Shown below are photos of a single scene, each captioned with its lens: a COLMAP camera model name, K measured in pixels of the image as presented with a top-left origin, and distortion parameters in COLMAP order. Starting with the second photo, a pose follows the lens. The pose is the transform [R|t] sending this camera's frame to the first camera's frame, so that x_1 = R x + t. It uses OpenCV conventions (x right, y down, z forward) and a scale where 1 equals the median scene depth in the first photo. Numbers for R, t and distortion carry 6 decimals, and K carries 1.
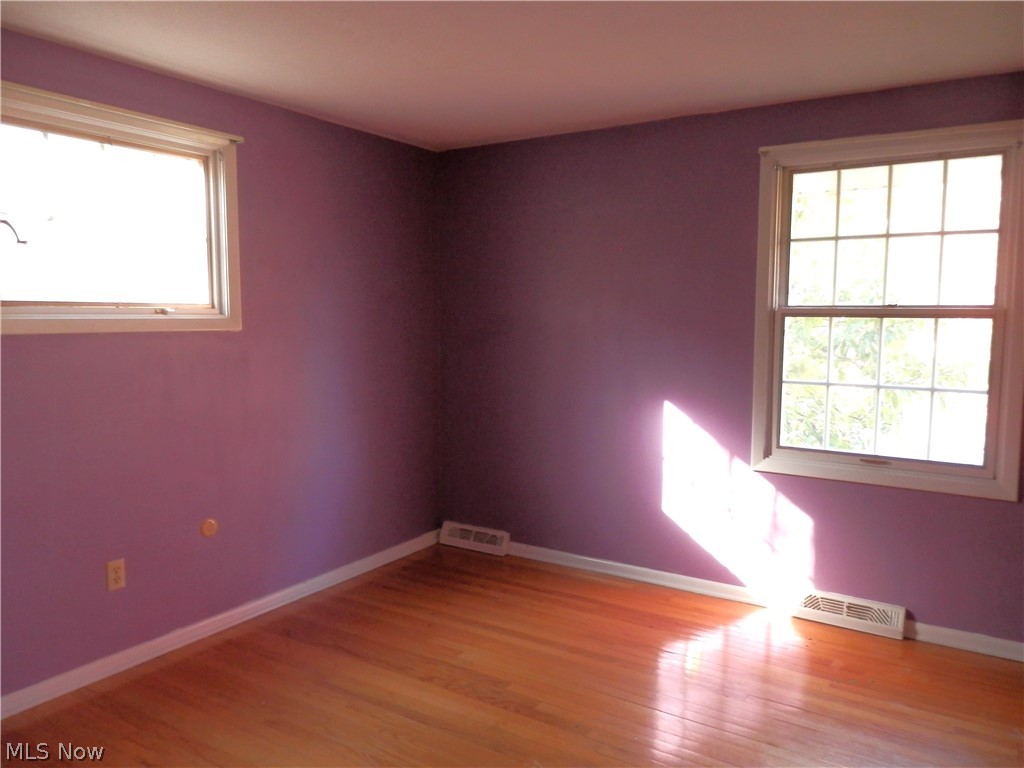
lens RADIAL K [[747.3, 0, 514.1], [0, 747.3, 382.8], [0, 0, 1]] dist [-0.002317, 0.001439]
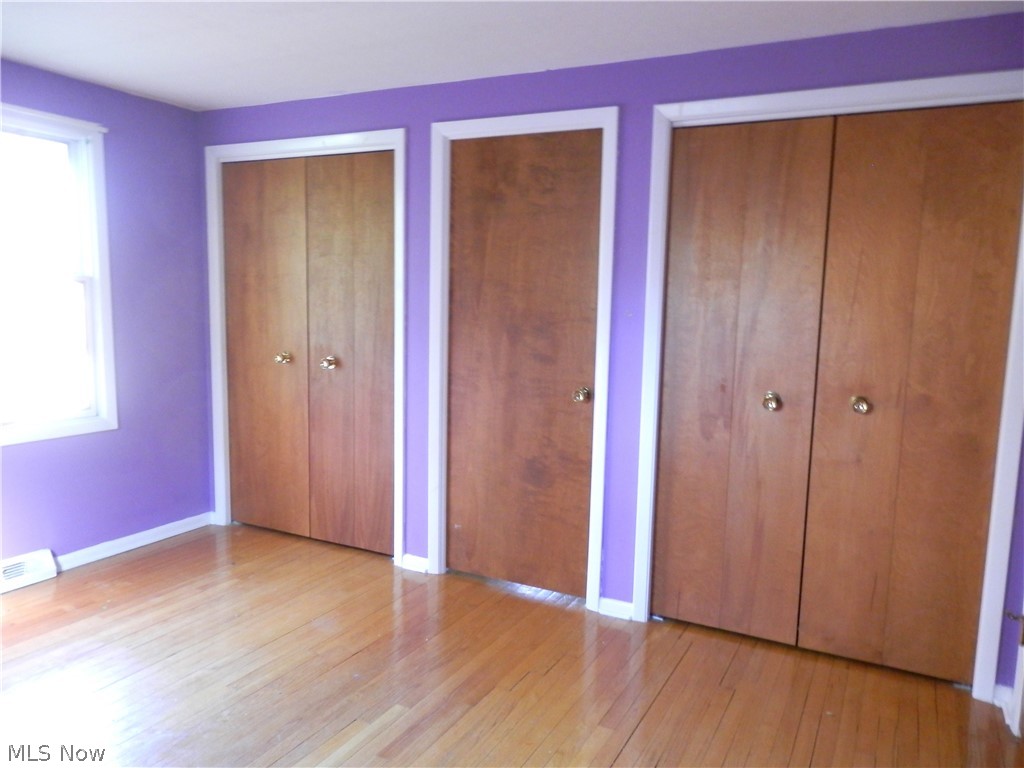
lens RADIAL K [[747.3, 0, 512.5], [0, 747.3, 385.0], [0, 0, 1]] dist [-0.002317, 0.001439]
pose [[-0.082804, -0.124411, 0.988770, -0.660869], [0.067527, 0.989196, 0.130119, -0.032113], [-0.994275, 0.077543, -0.073508, 0.454785]]
